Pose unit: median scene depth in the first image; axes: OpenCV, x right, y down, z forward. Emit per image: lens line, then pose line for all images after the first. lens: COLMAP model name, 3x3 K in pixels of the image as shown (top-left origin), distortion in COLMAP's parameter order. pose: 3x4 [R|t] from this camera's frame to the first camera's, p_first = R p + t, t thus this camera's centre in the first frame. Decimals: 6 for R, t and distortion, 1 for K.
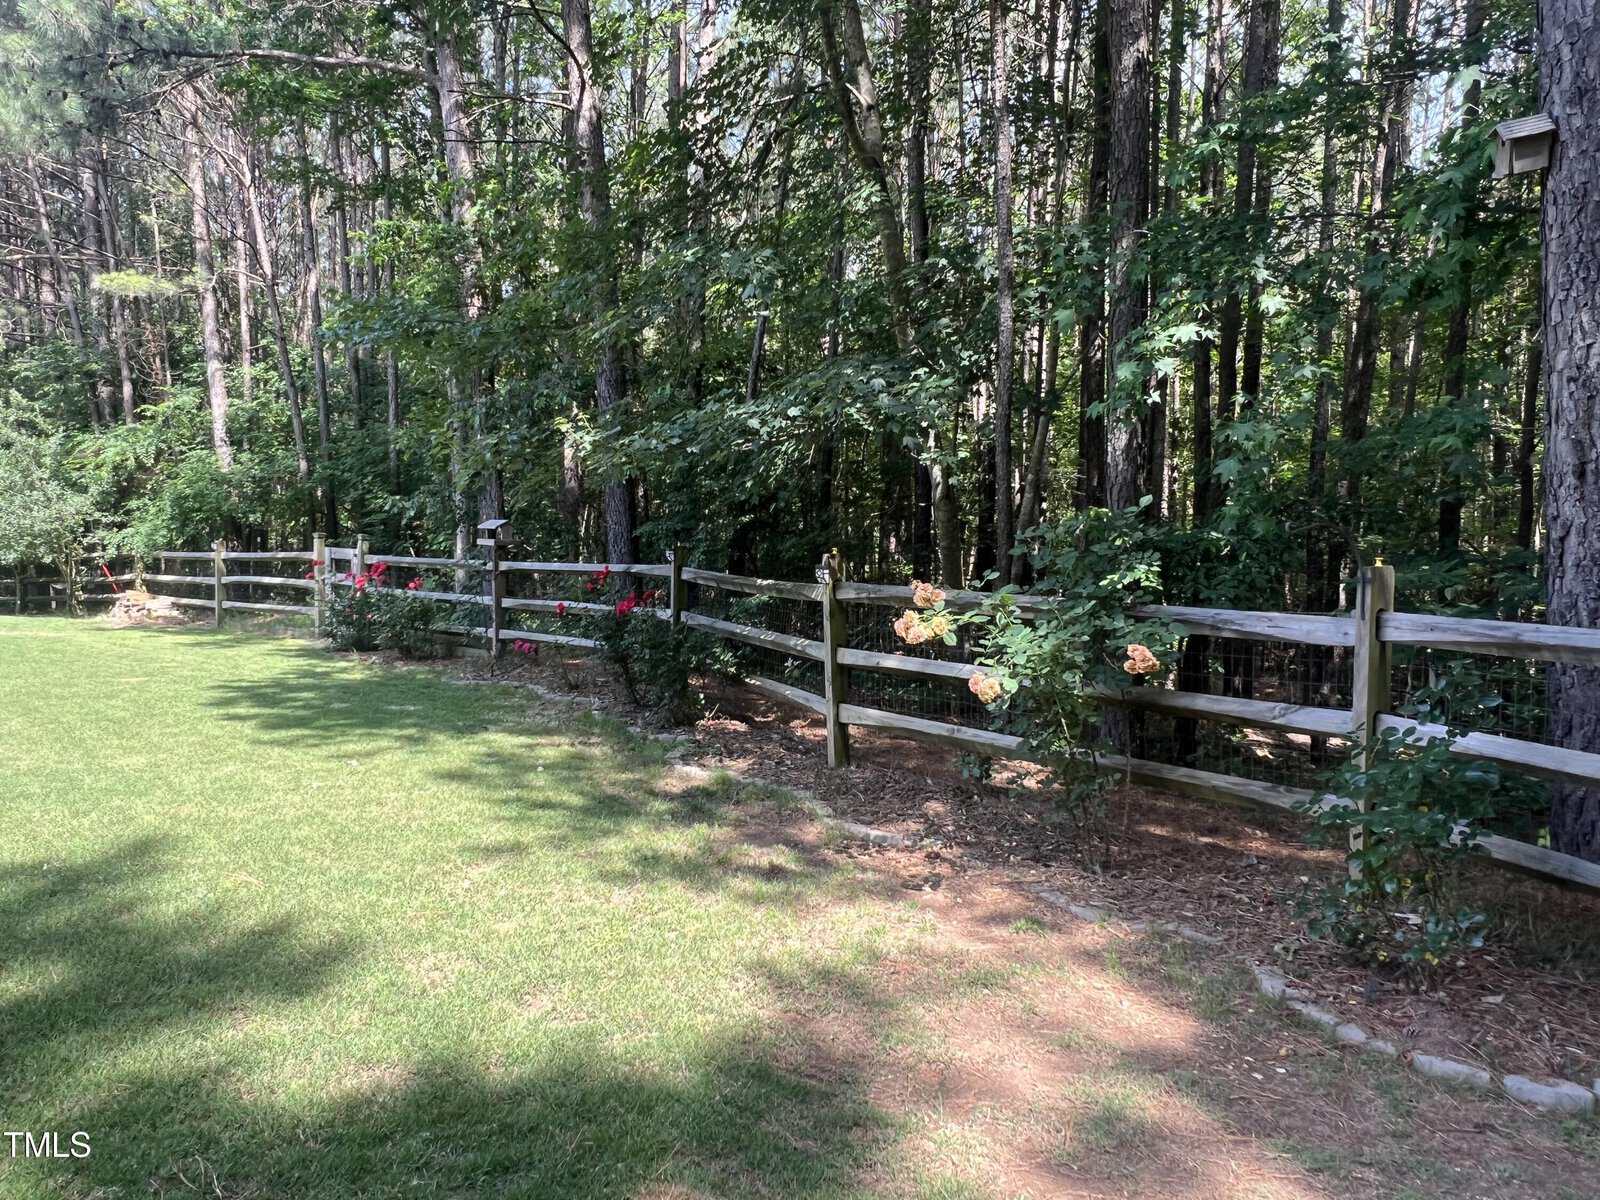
lens RADIAL K [[1004.6, 0, 804.4], [0, 1004.6, 596.2], [0, 0, 1]] dist [-0.007867, -0.002457]
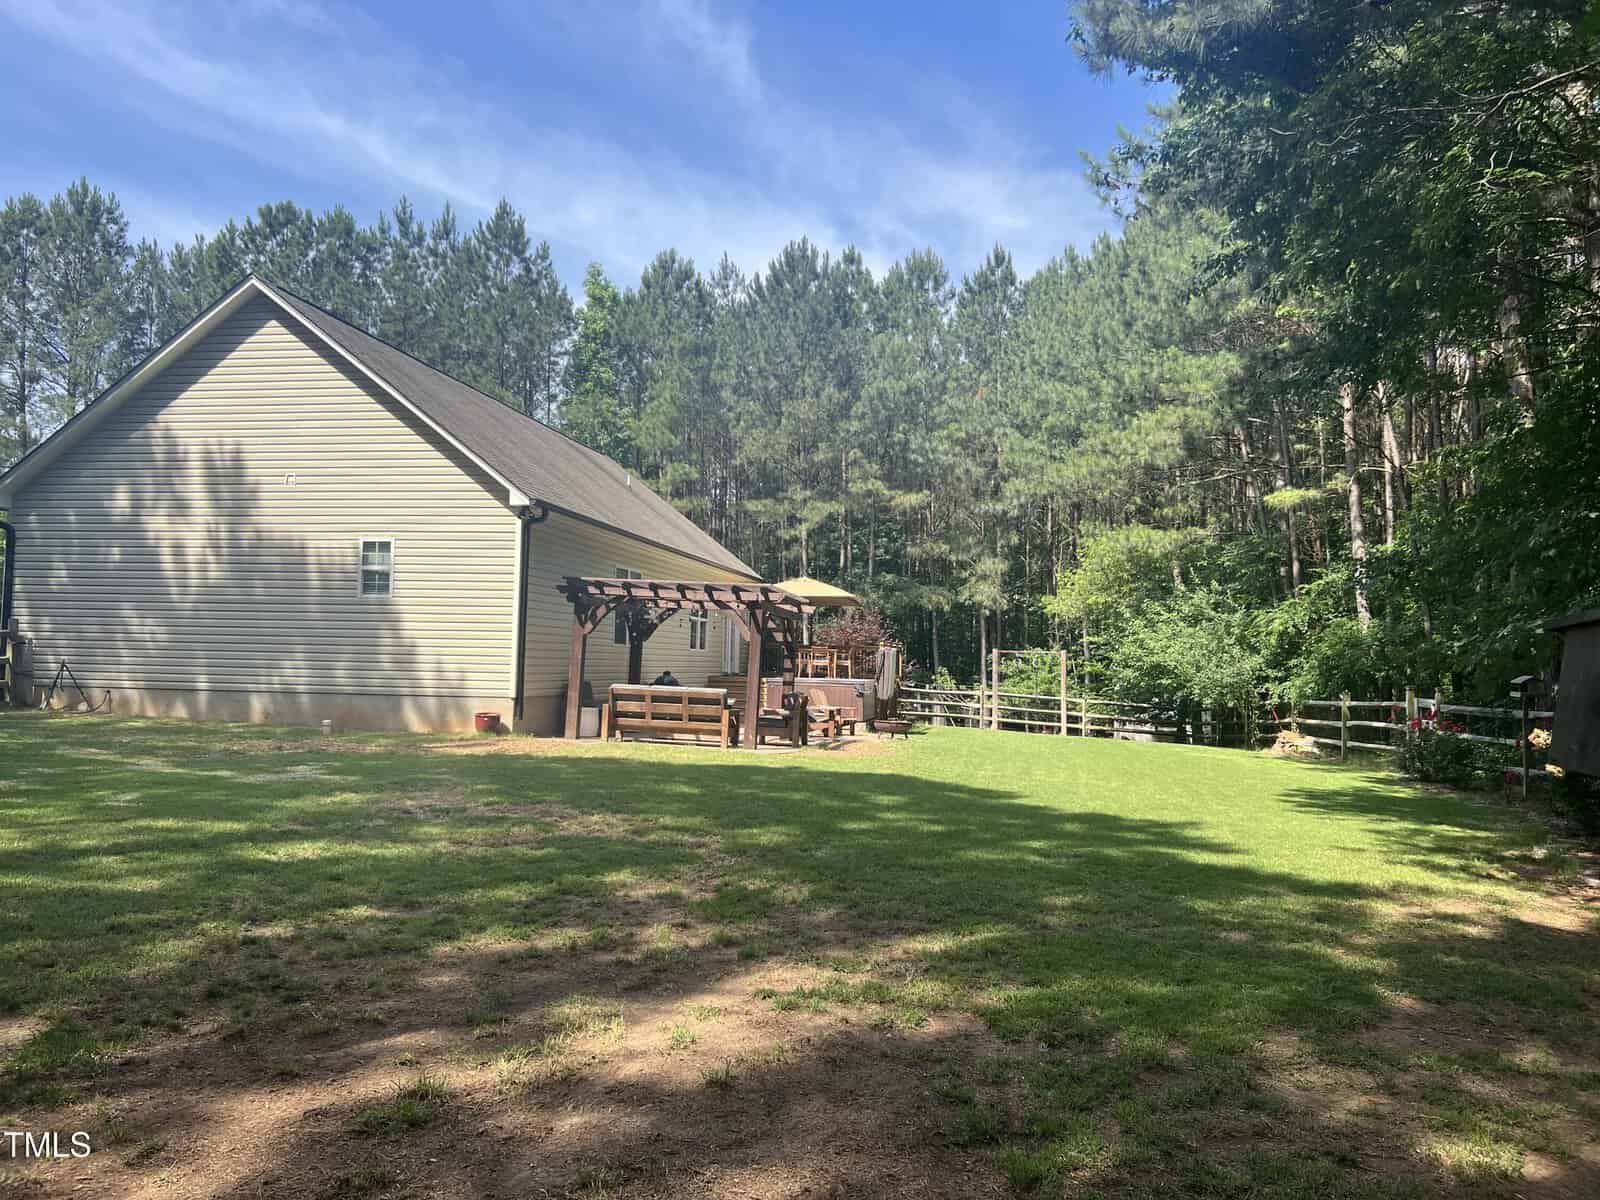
lens RADIAL K [[1220.6, 0, 807.4], [0, 1220.6, 594.7], [0, 0, 1]] dist [0.042835, -0.024426]
pose [[0.527344, -0.058306, -0.847649, 0.330943], [-0.059571, 0.992650, -0.105341, 0.023001], [0.847561, 0.106046, 0.519995, -0.338041]]
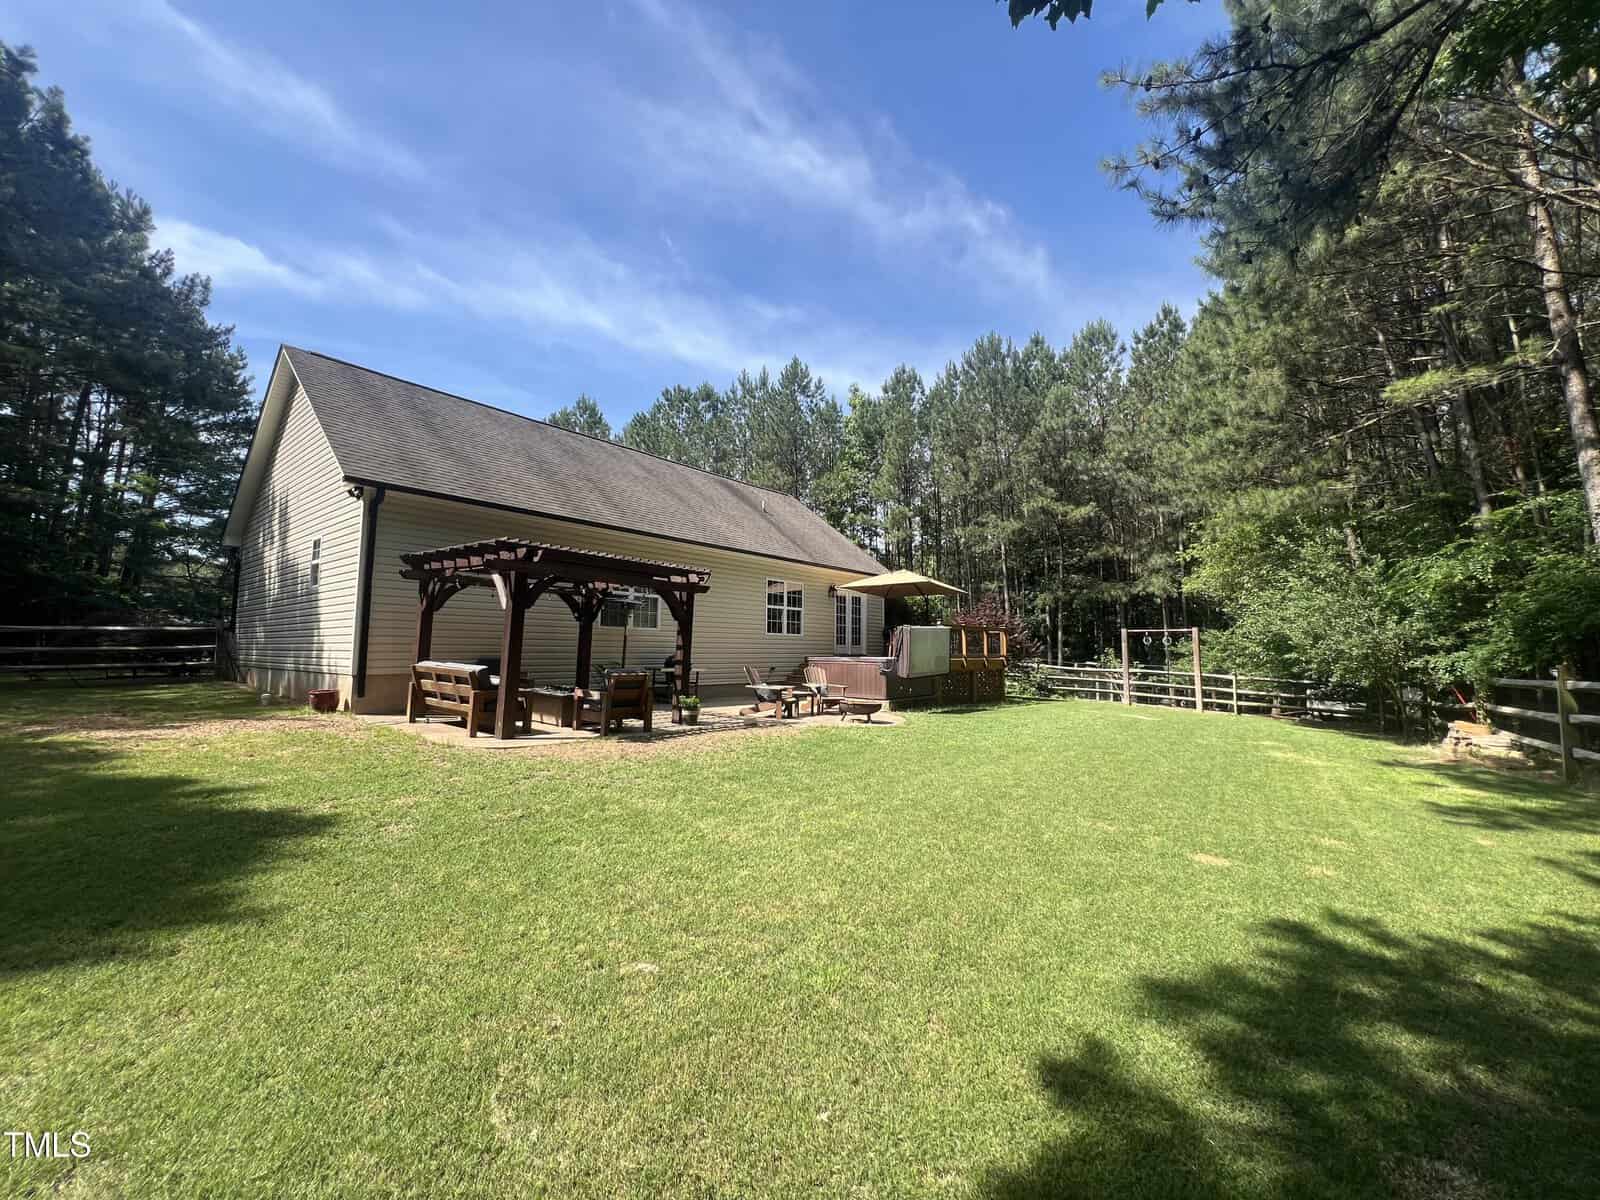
lens RADIAL K [[649.0, 0, 788.8], [0, 649.0, 598.6], [0, 0, 1]] dist [-0.002312, 0.000956]
pose [[0.048674, -0.099123, -0.993884, -0.110670], [-0.062848, 0.992788, -0.102092, -0.017225], [0.996836, 0.067433, 0.042093, 0.357260]]
